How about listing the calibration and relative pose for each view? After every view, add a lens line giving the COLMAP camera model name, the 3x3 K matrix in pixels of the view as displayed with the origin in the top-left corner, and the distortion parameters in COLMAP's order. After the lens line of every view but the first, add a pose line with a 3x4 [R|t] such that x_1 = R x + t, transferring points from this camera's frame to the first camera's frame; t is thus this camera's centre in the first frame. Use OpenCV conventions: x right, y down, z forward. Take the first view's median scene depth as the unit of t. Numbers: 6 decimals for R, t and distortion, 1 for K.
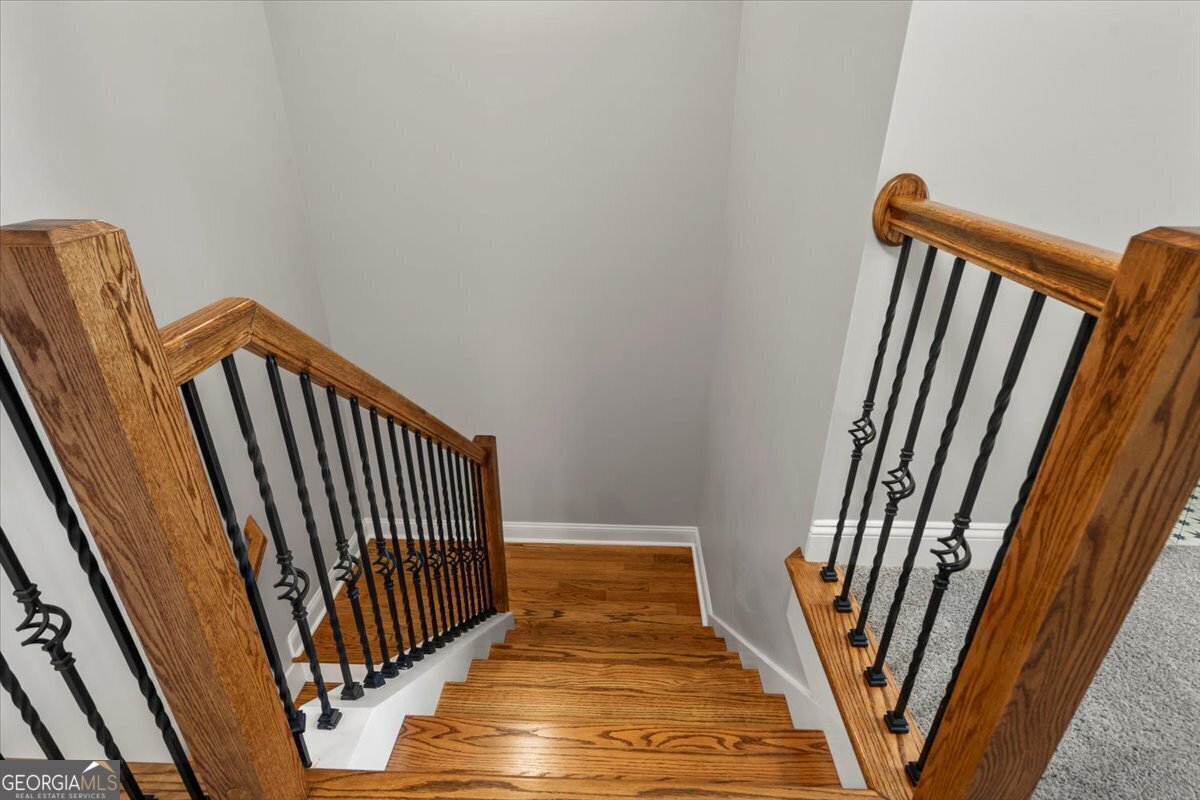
lens RADIAL K [[608.8, 0, 597.6], [0, 608.8, 414.9], [0, 0, 1]] dist [0.003861, 0.000578]
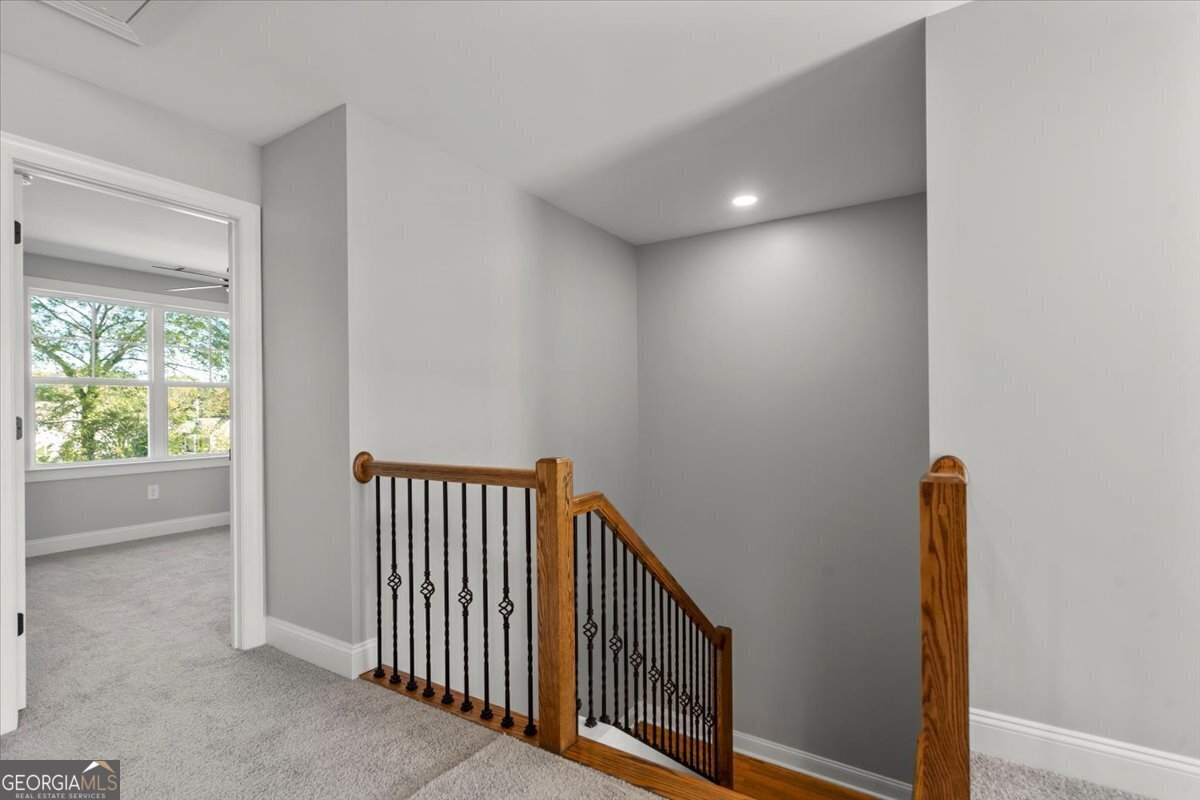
lens RADIAL K [[562.2, 0, 582.9], [0, 562.2, 405.0], [0, 0, 1]] dist [0.000420, 0.000012]
pose [[0.855257, -0.015701, -0.517966, 0.625868], [-0.218462, 0.895453, -0.387865, 0.440329], [0.469905, 0.444880, 0.762412, -1.056257]]
